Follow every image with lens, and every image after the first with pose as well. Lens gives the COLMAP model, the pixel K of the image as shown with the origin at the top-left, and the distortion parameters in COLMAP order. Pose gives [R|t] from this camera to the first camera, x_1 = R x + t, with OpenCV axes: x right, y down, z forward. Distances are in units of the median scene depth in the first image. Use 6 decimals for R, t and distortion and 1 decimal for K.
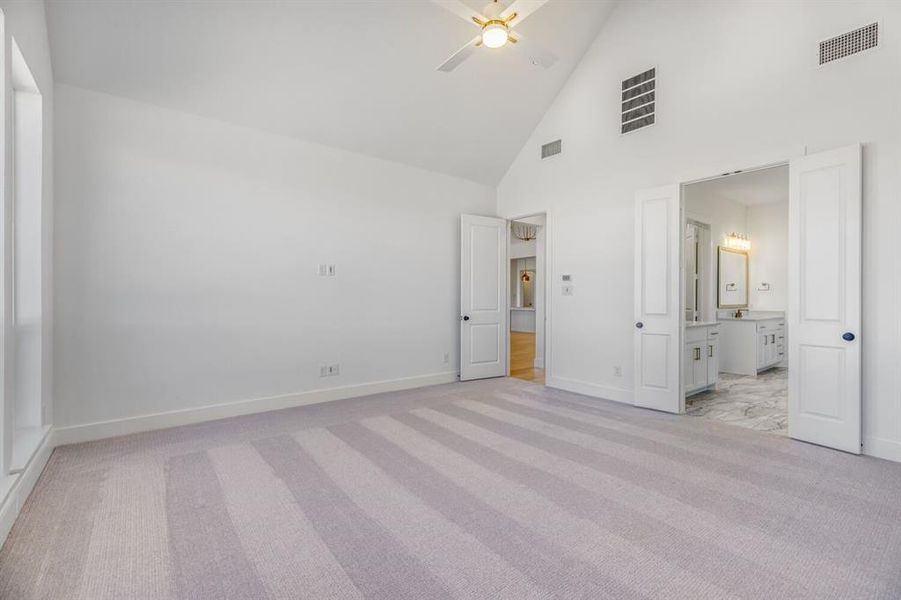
lens RADIAL K [[386.6, 0, 450.5], [0, 386.6, 300.0], [0, 0, 1]] dist [-0.000867, -0.000151]
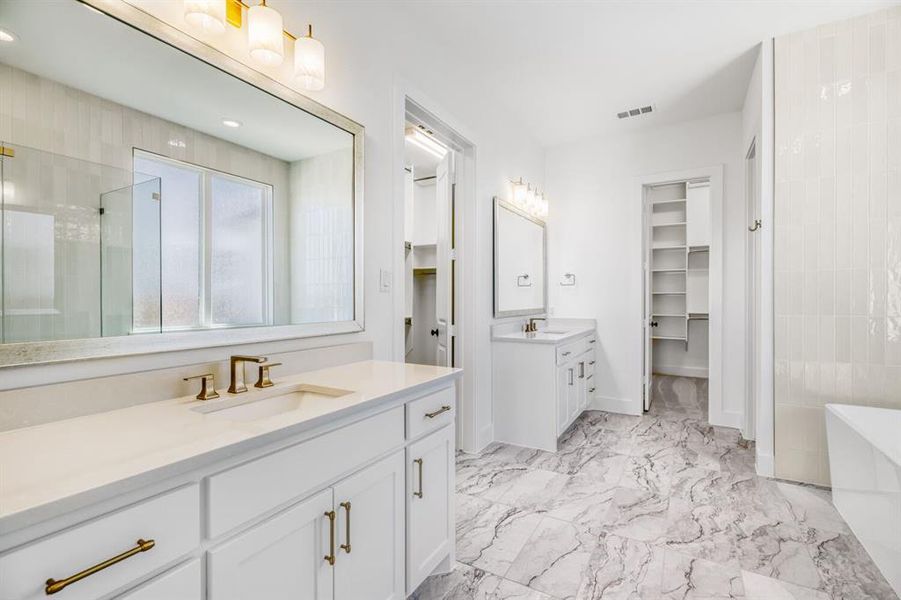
lens RADIAL K [[419.0, 0, 454.2], [0, 419.0, 301.9], [0, 0, 1]] dist [0.001245, 0.000101]
pose [[0.918396, -0.008810, 0.395565, 0.410438], [0.010634, 0.999941, -0.002418, 0.000979], [-0.395520, 0.006427, 0.918435, 0.495561]]
